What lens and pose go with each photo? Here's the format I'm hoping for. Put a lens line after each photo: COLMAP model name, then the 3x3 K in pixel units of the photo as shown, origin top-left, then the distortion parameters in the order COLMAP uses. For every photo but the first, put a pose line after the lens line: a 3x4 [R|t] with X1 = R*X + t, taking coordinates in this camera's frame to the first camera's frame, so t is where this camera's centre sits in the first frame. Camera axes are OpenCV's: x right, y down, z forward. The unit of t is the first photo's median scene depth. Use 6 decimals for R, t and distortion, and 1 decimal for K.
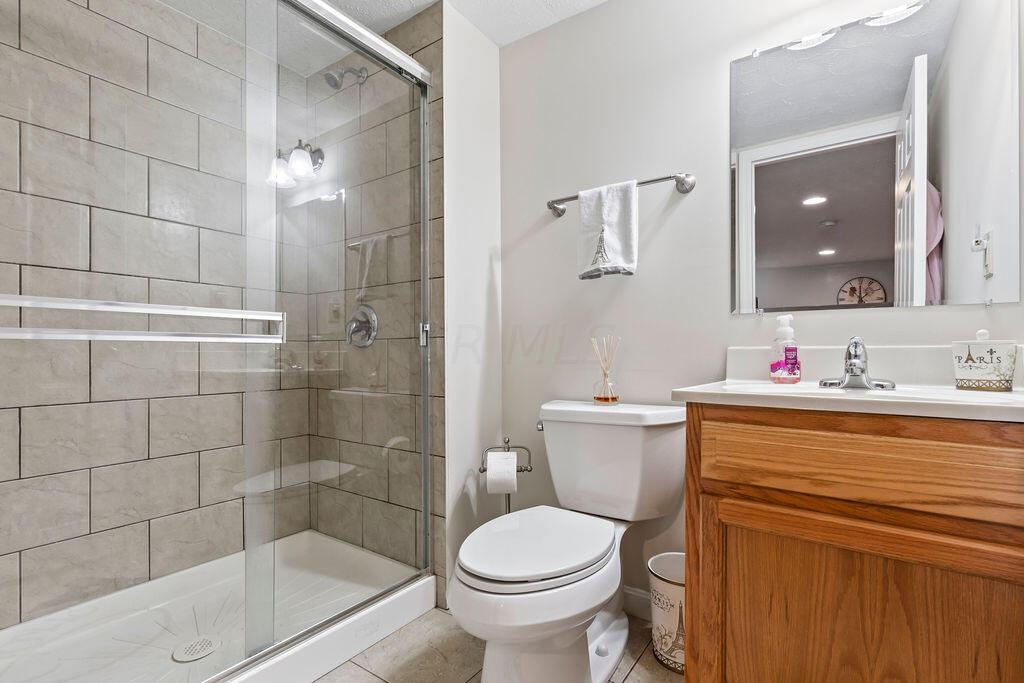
lens RADIAL K [[469.1, 0, 515.2], [0, 469.1, 356.4], [0, 0, 1]] dist [-0.000567, 0.000025]
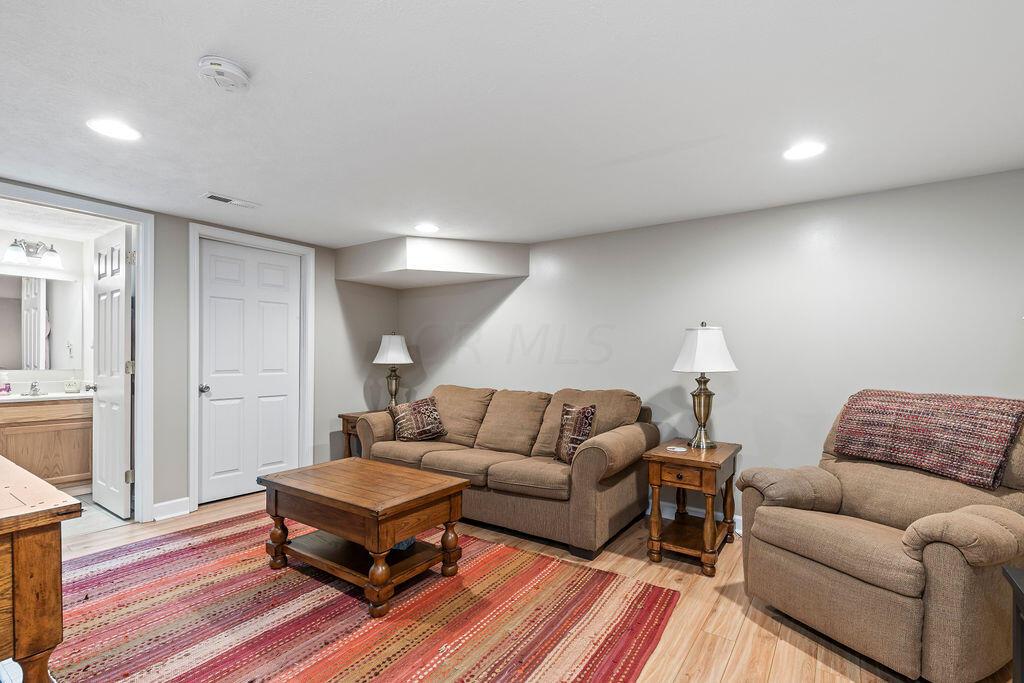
lens RADIAL K [[469.1, 0, 515.2], [0, 469.1, 356.4], [0, 0, 1]] dist [-0.000567, 0.000025]
pose [[-0.004796, 0.002693, 0.999985, -2.599814], [0.000931, 0.999996, -0.002688, -0.194615], [-0.999988, 0.000918, -0.004799, -2.376747]]
